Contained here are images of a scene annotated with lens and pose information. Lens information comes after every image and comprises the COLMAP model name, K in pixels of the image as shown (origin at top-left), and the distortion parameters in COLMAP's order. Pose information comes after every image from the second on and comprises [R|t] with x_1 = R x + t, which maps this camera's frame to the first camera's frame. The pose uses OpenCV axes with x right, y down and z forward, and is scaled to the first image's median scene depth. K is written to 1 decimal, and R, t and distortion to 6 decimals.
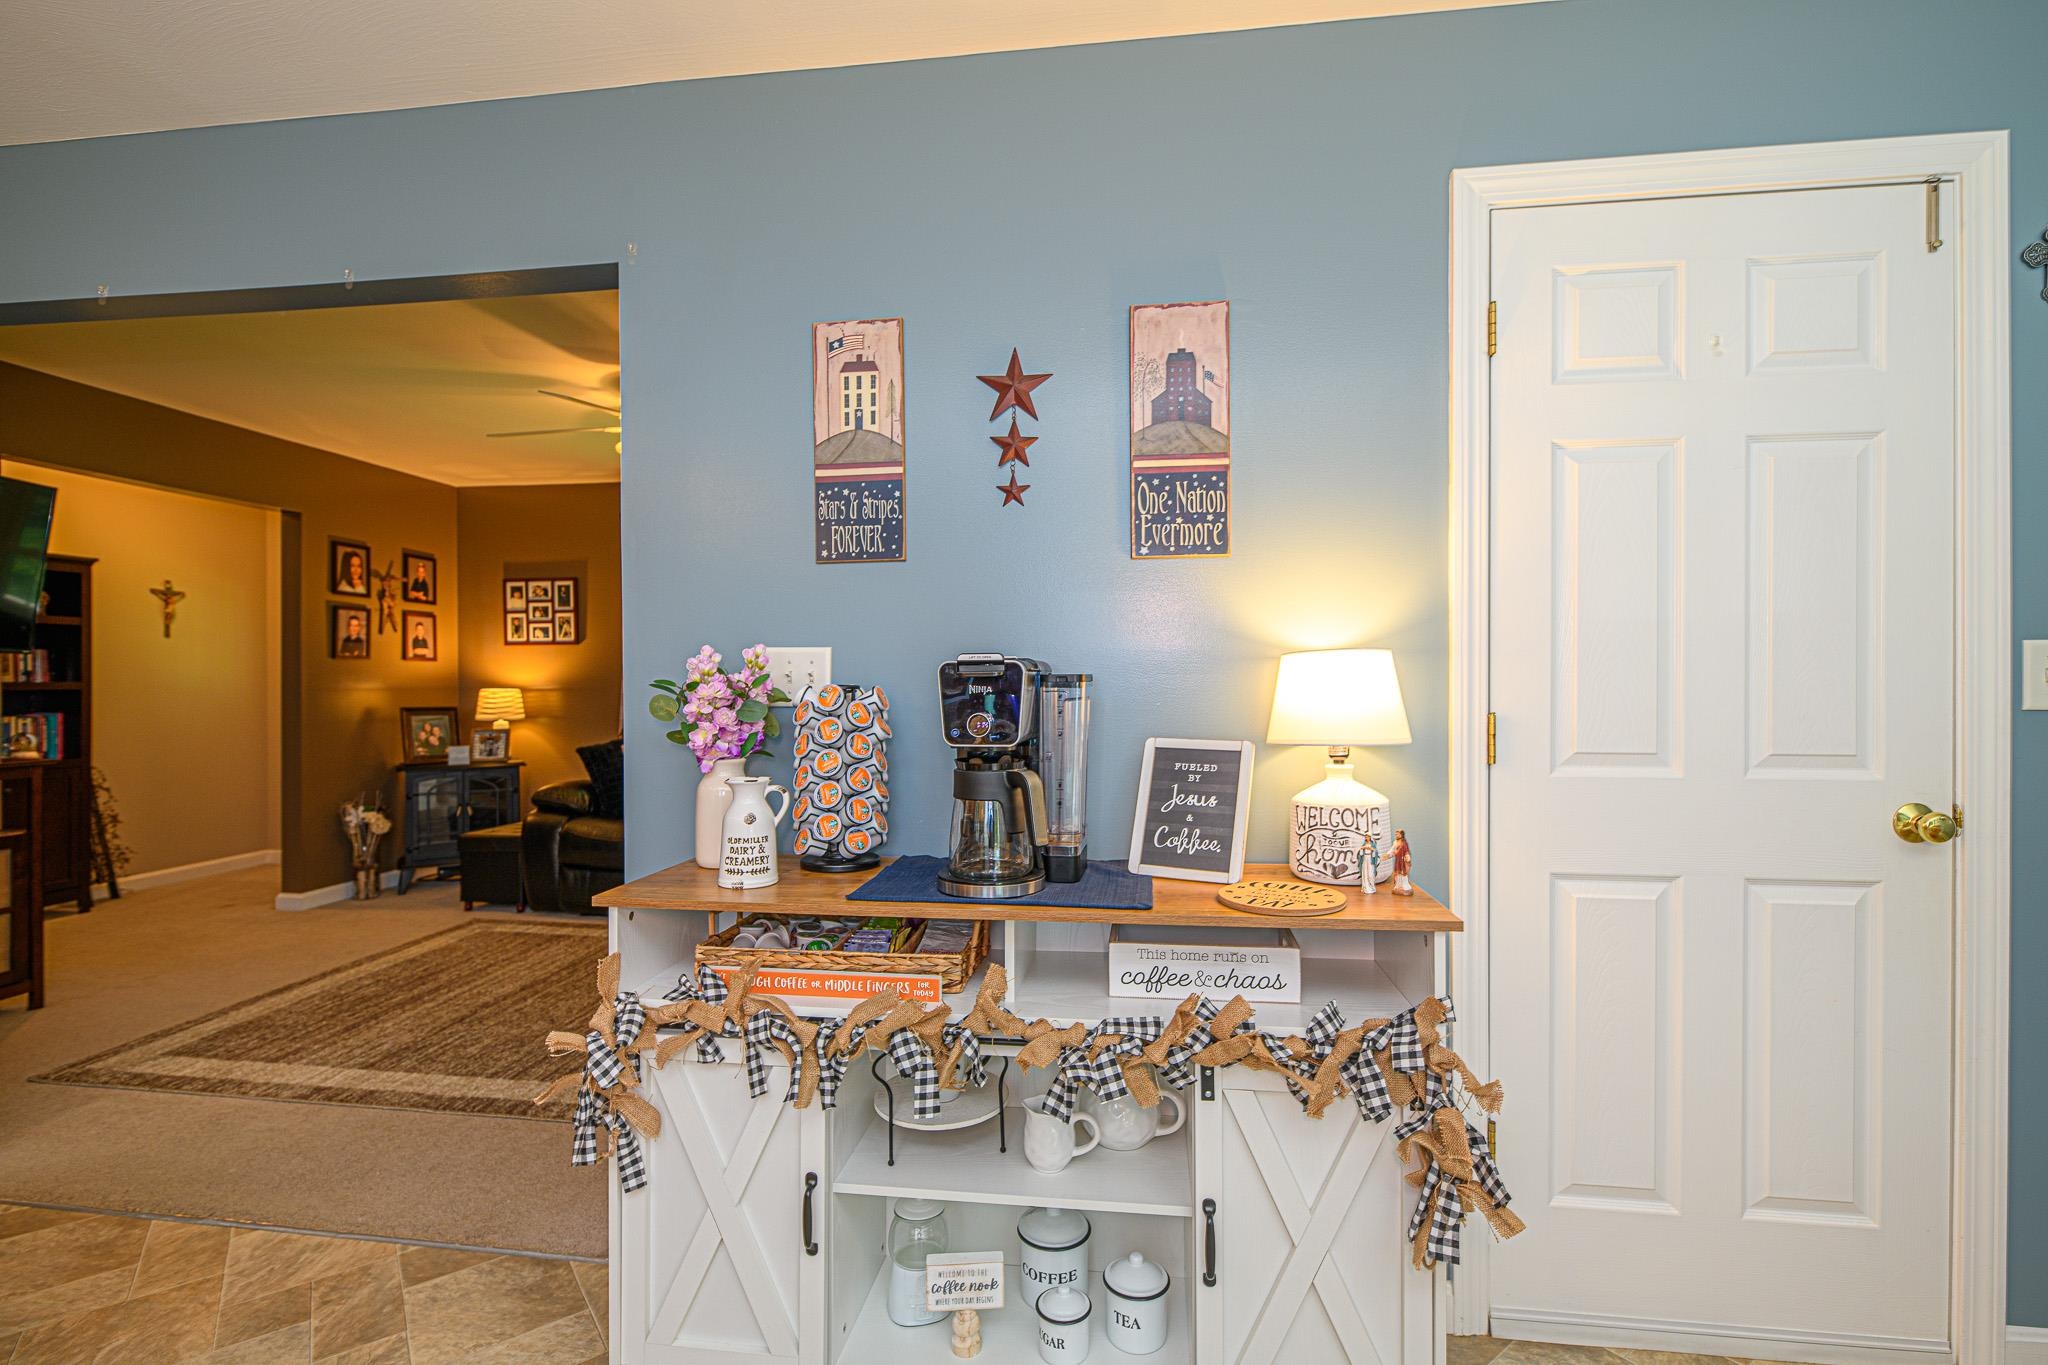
lens RADIAL K [[919.4, 0, 1028.2], [0, 919.4, 686.4], [0, 0, 1]] dist [0.002427, -0.003263]
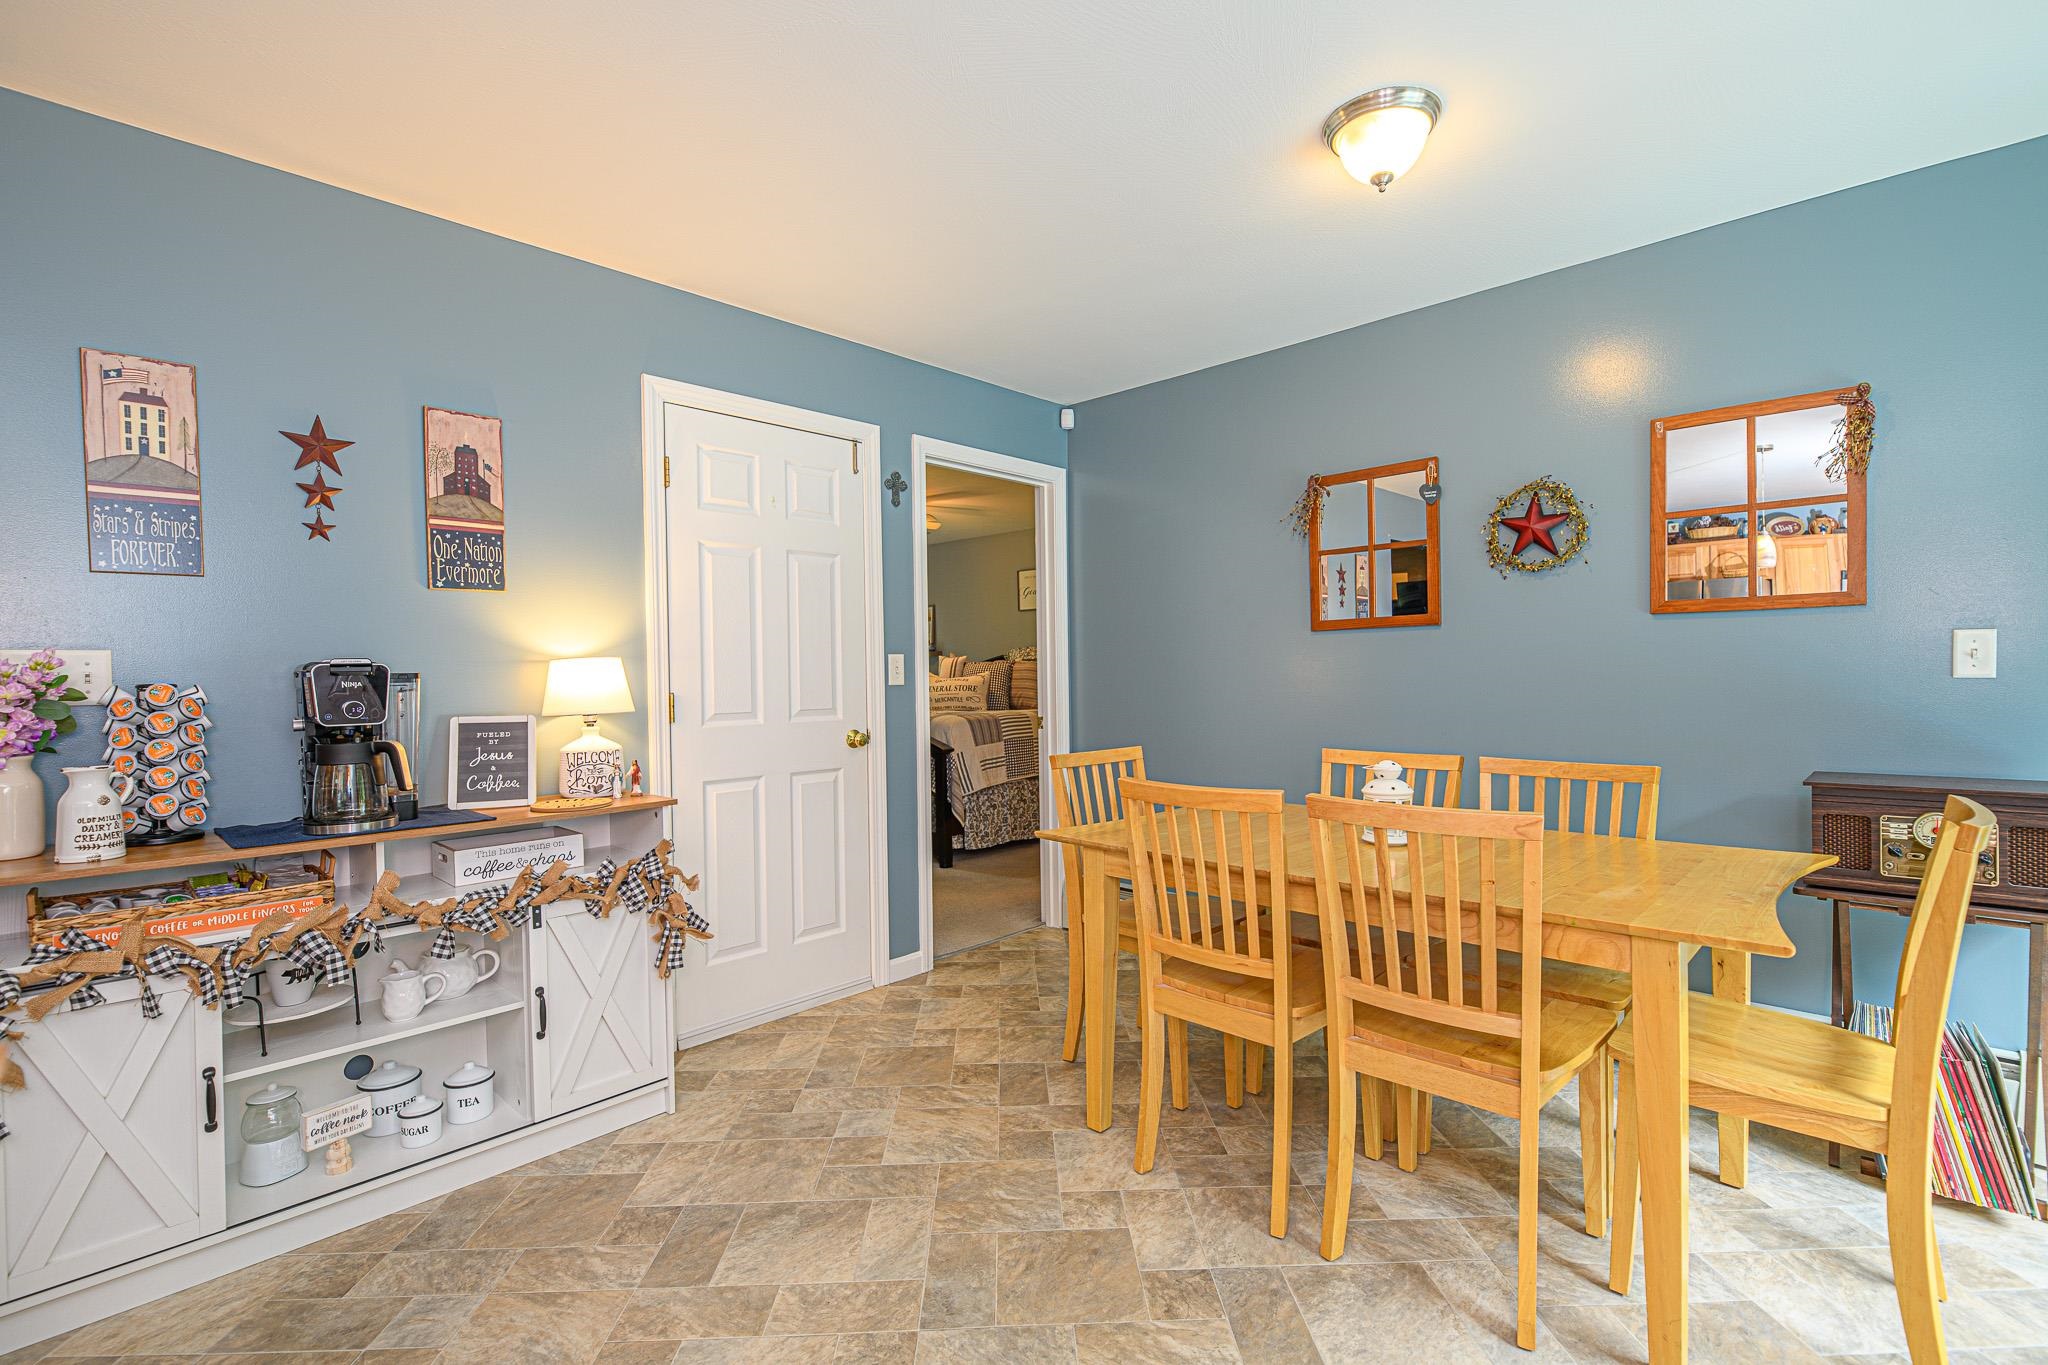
lens RADIAL K [[919.4, 0, 1028.8], [0, 919.4, 688.3], [0, 0, 1]] dist [0.002427, -0.003263]
pose [[0.592016, -0.022080, 0.805624, -0.476536], [0.016023, 0.999750, 0.015626, 0.002982], [-0.805767, 0.003657, 0.592221, -0.550876]]
